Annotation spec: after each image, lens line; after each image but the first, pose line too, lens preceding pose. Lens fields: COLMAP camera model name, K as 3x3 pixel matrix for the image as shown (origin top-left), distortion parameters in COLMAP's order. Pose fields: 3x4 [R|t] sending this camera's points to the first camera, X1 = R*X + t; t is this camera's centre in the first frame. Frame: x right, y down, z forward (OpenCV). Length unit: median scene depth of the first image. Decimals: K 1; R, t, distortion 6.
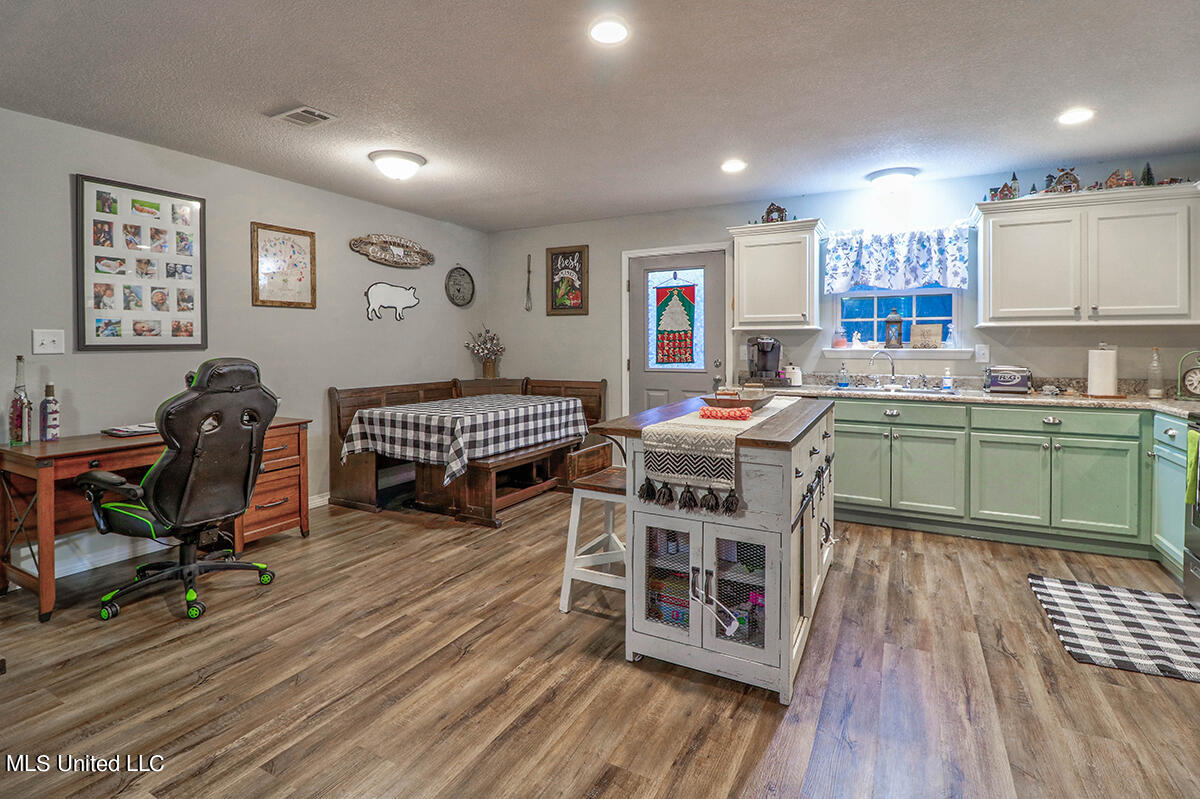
lens RADIAL K [[576.3, 0, 588.4], [0, 576.3, 346.2], [0, 0, 1]] dist [0.000056, -0.013182]
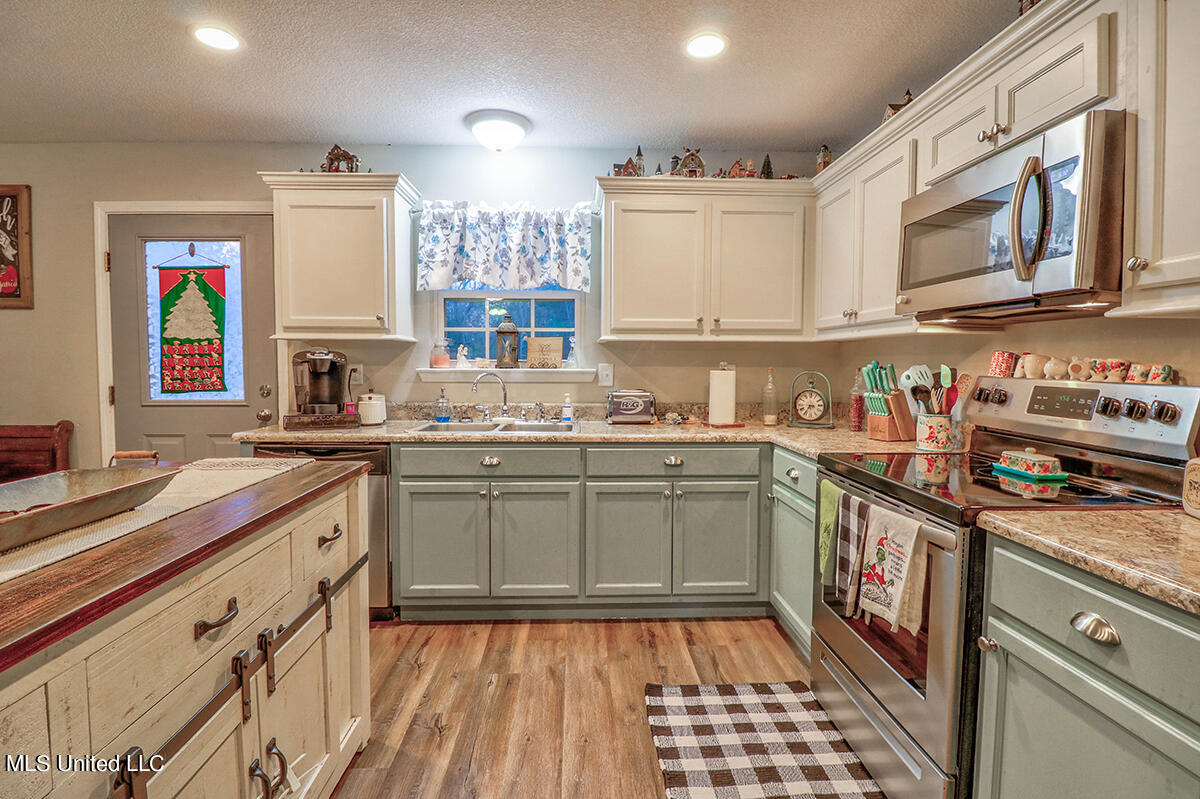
lens RADIAL K [[560.6, 0, 598.5], [0, 560.6, 387.1], [0, 0, 1]] dist [0.002874, -0.016069]
pose [[0.858385, -0.018404, 0.512676, 0.282244], [-0.002936, 0.999164, 0.040784, -0.001874], [-0.512998, -0.036513, 0.857613, 0.341745]]
